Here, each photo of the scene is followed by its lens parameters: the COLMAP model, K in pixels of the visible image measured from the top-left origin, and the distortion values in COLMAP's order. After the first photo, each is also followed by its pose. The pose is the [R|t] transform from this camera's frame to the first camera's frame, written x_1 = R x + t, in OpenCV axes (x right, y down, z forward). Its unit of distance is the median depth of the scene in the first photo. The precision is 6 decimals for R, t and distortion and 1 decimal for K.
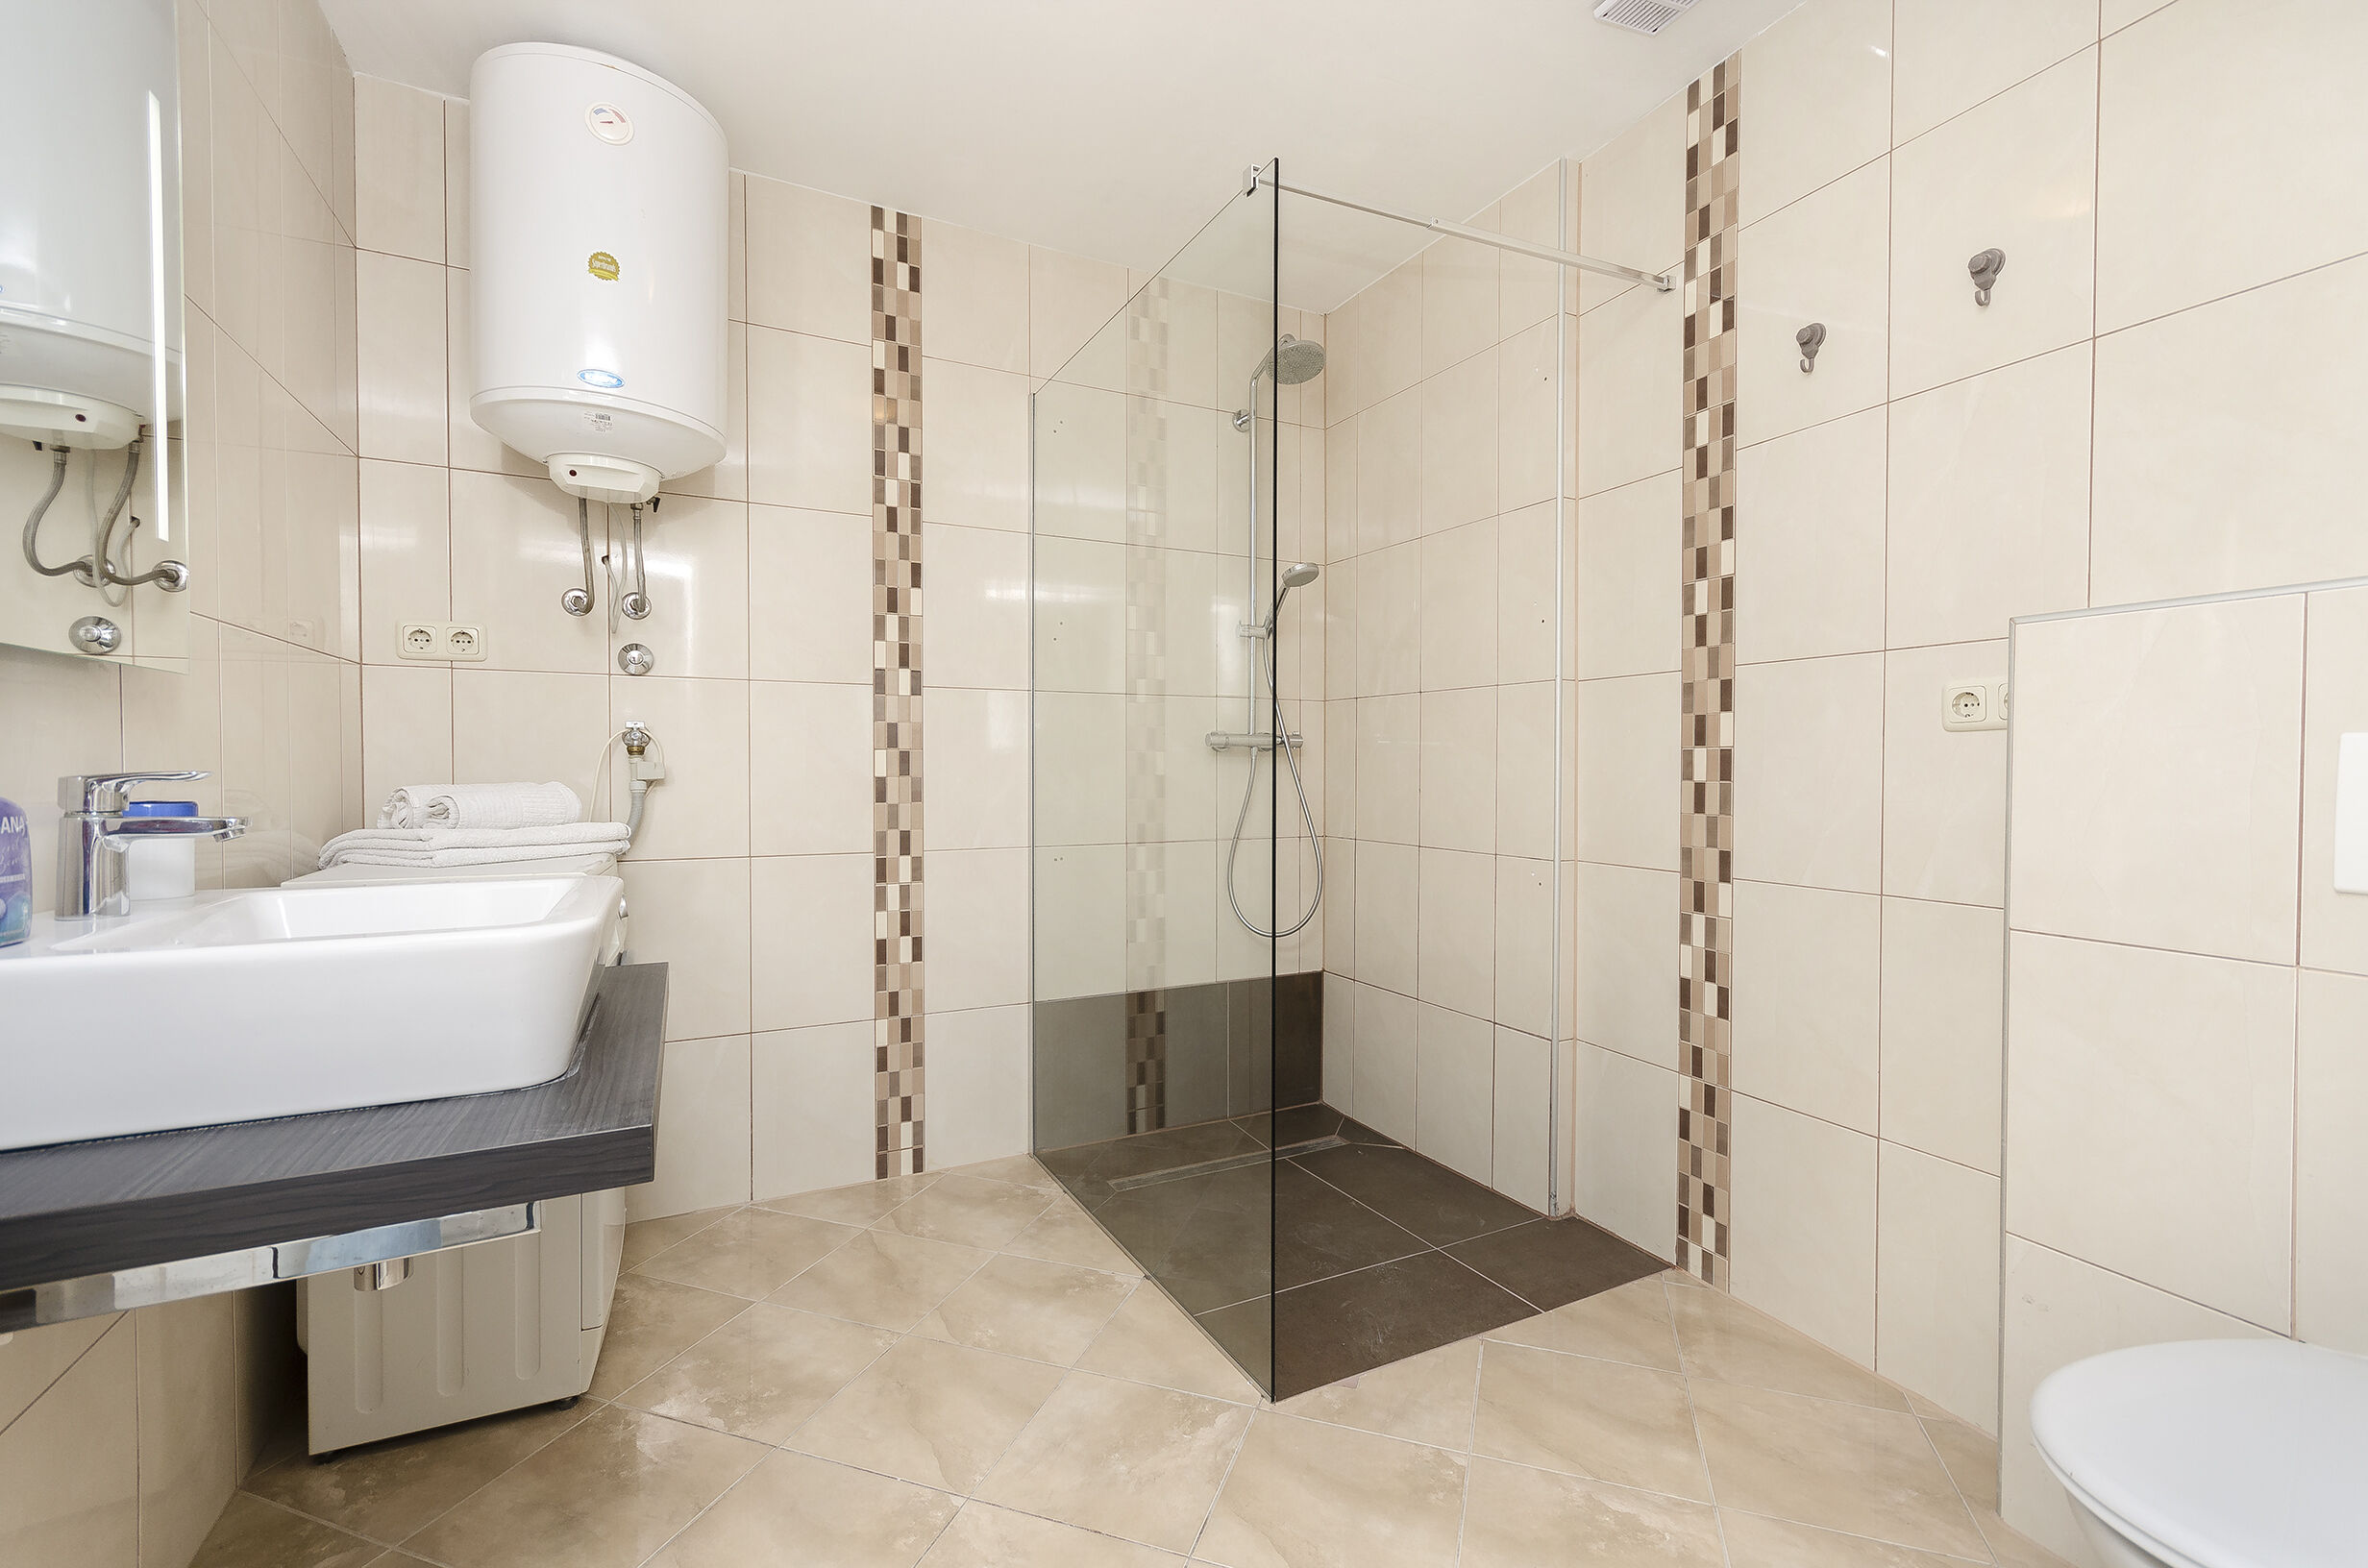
lens RADIAL K [[1016.5, 0, 1194.2], [0, 1016.5, 799.2], [0, 0, 1]] dist [0.000268, 0.000668]
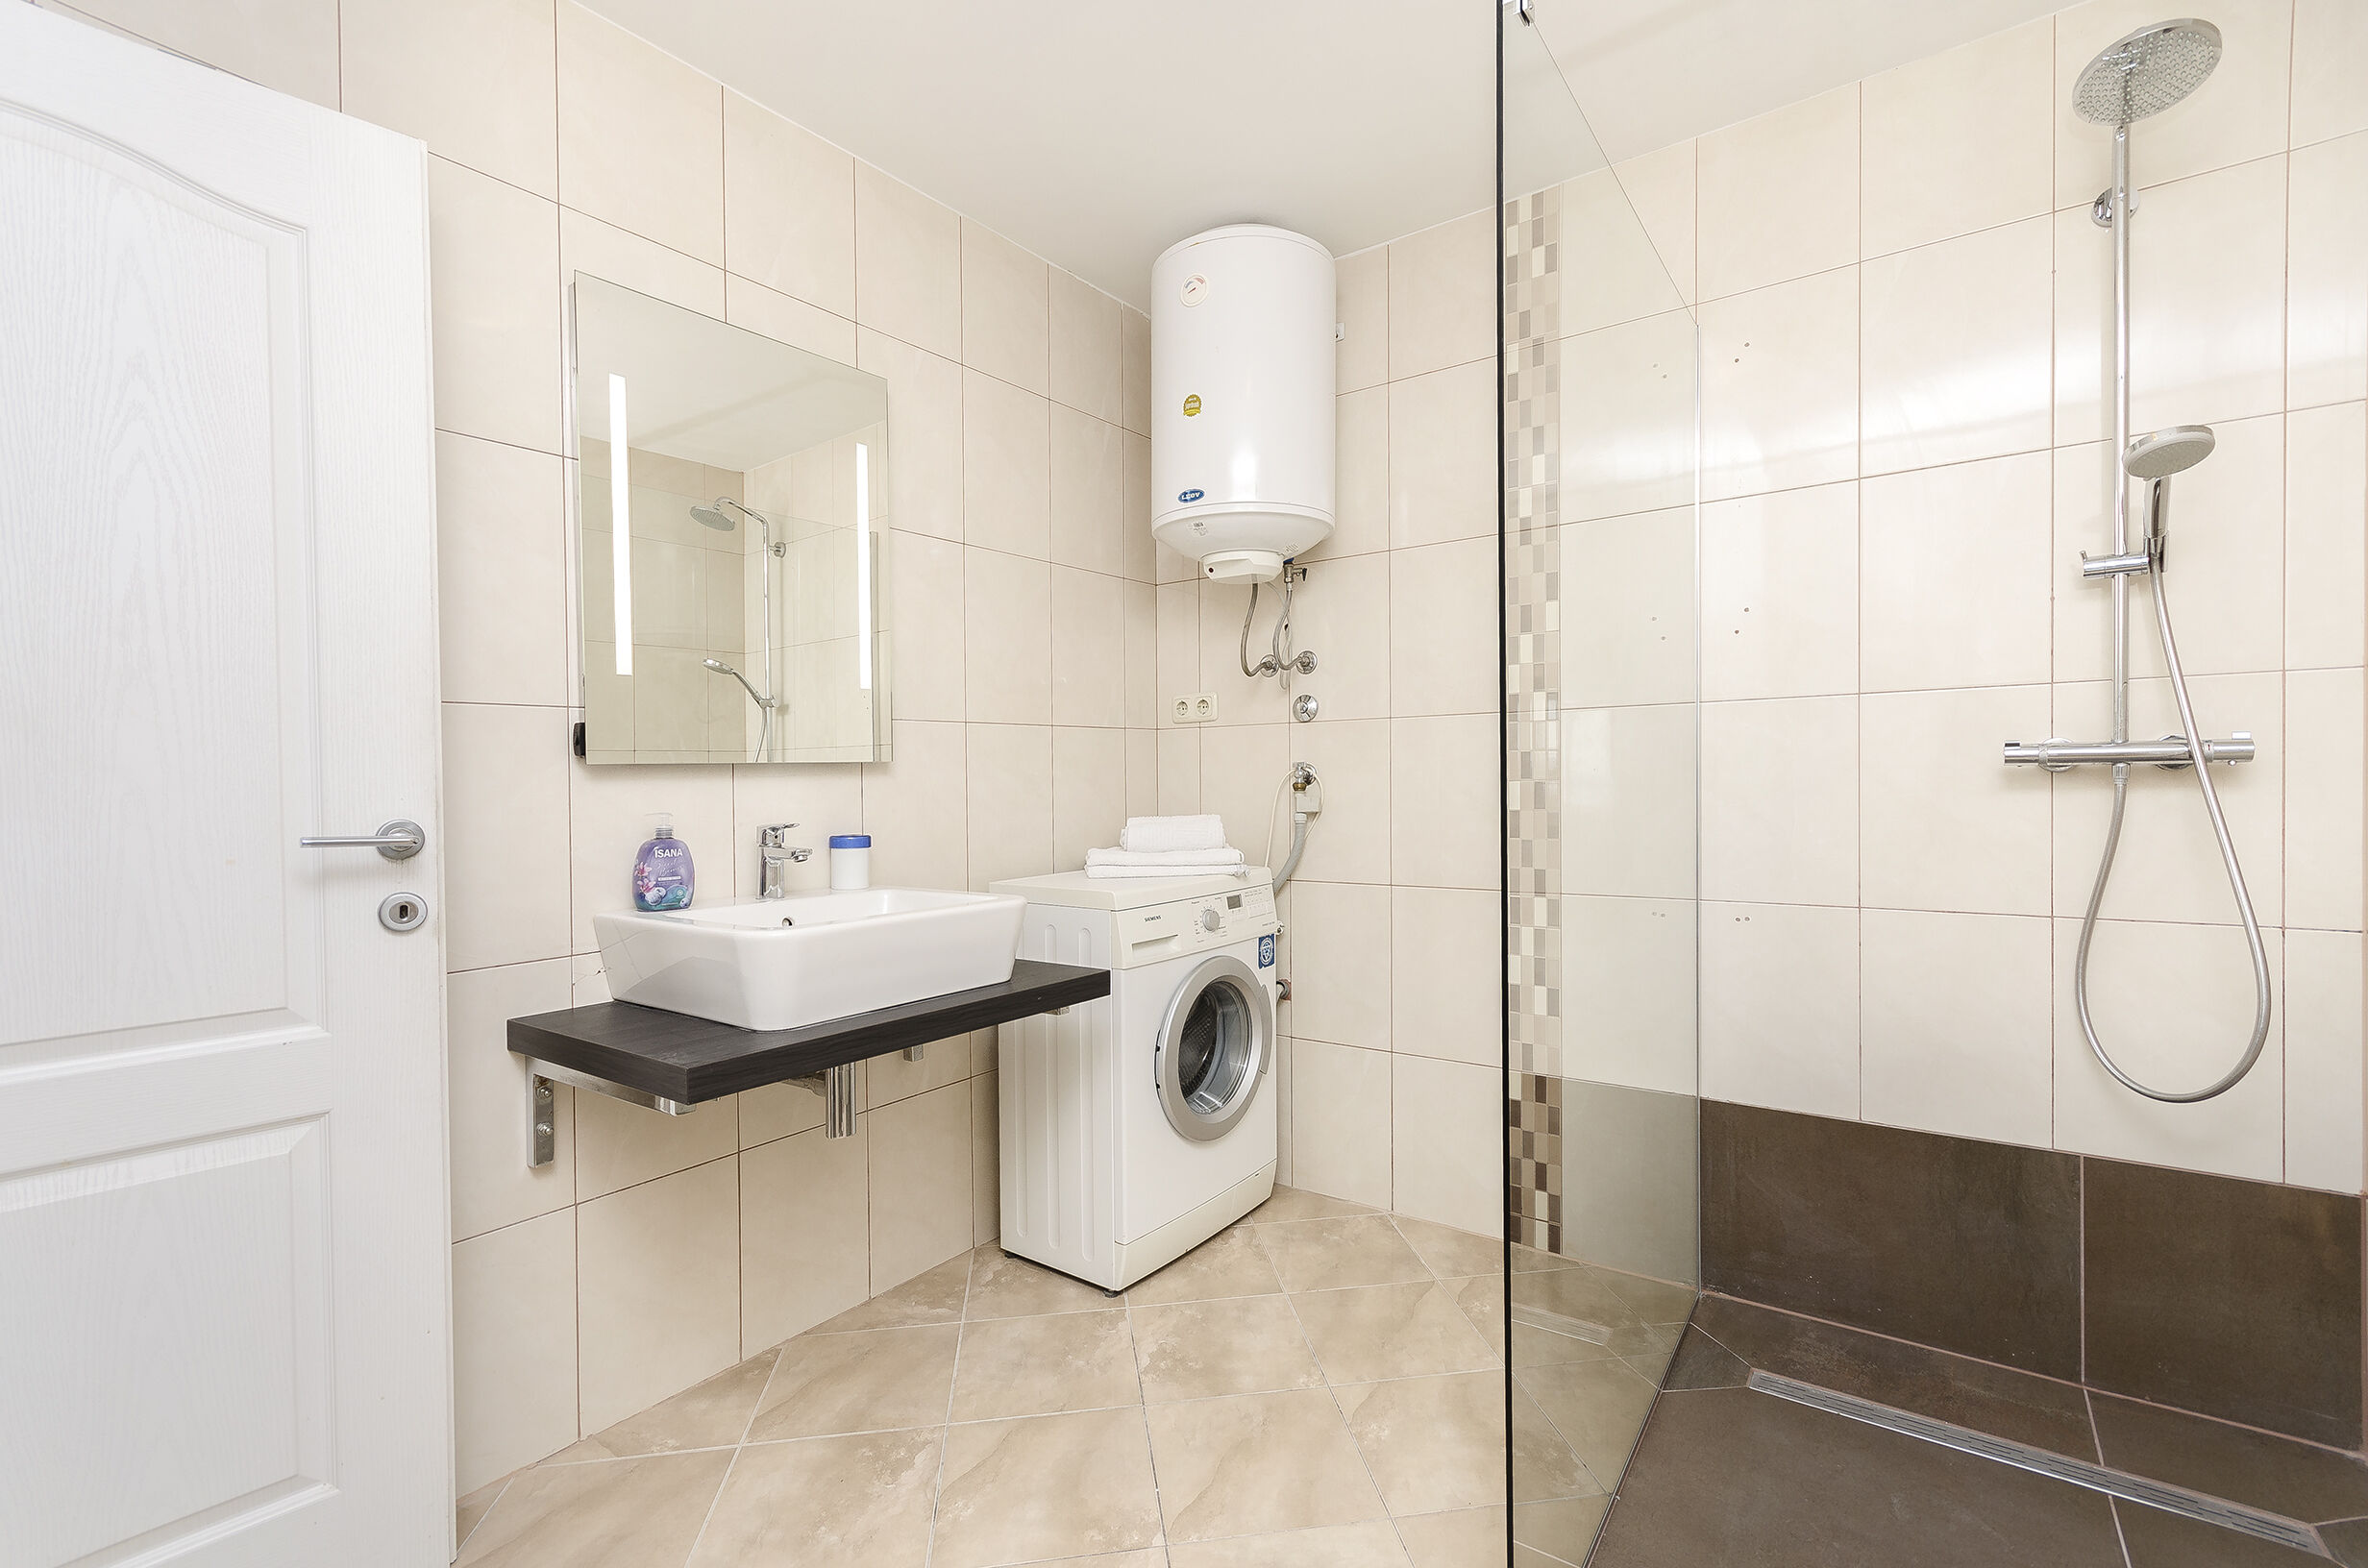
lens RADIAL K [[1016.5, 0, 1194.2], [0, 1016.5, 799.2], [0, 0, 1]] dist [0.000268, 0.000668]
pose [[0.466517, 0.007433, -0.884481, 0.412043], [-0.010797, 0.999938, 0.002708, -0.034047], [0.884446, 0.008286, 0.466568, 0.333196]]
